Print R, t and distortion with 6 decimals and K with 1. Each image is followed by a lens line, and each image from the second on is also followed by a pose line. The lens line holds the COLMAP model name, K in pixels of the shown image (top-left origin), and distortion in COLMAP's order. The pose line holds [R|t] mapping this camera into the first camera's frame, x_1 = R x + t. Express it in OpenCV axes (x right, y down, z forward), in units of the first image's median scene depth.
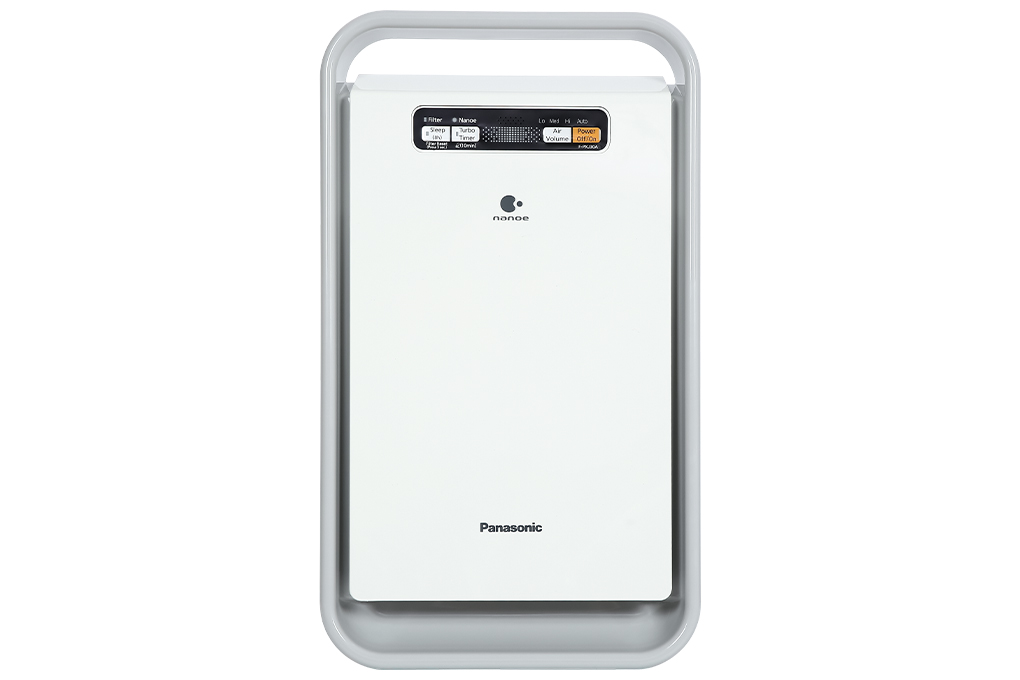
lens RADIAL K [[2562.0, 0, 509.2], [0, 2562.0, 339.4], [0, 0, 1]] dist [-0.426221, 0.000000]
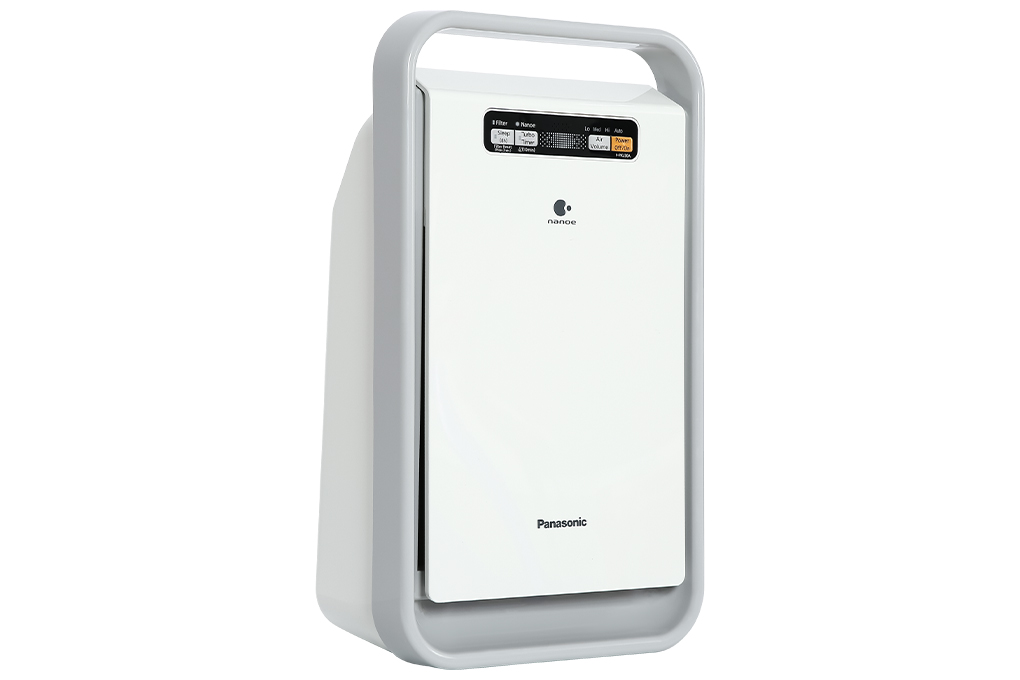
lens RADIAL K [[2562.0, 0, 510.2], [0, 2562.0, 339.3], [0, 0, 1]] dist [-0.426221, 0.000000]
pose [[0.857985, 0.003585, 0.513662, -0.544921], [-0.013788, 0.999776, 0.016052, -0.016551], [-0.513489, -0.020855, 0.857843, 0.128646]]
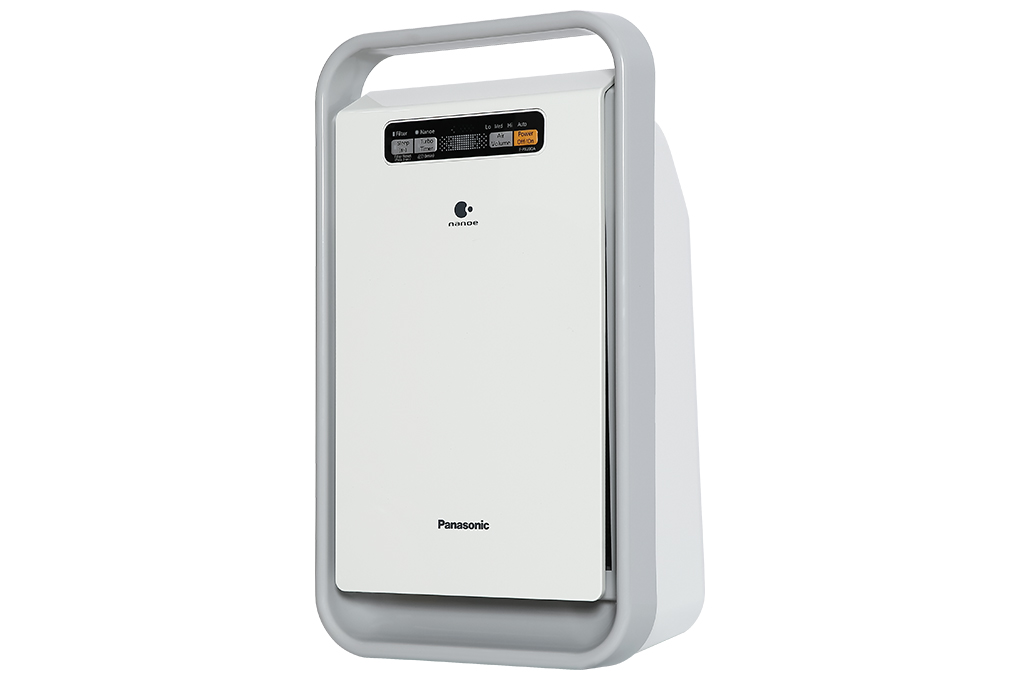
lens RADIAL K [[2562.0, 0, 511.1], [0, 2562.0, 339.1], [0, 0, 1]] dist [-0.426221, 0.000000]
pose [[0.819035, -0.023948, -0.573243, 0.604785], [0.016071, 0.999694, -0.018802, 0.018647], [0.573518, 0.006187, 0.819169, 0.169416]]
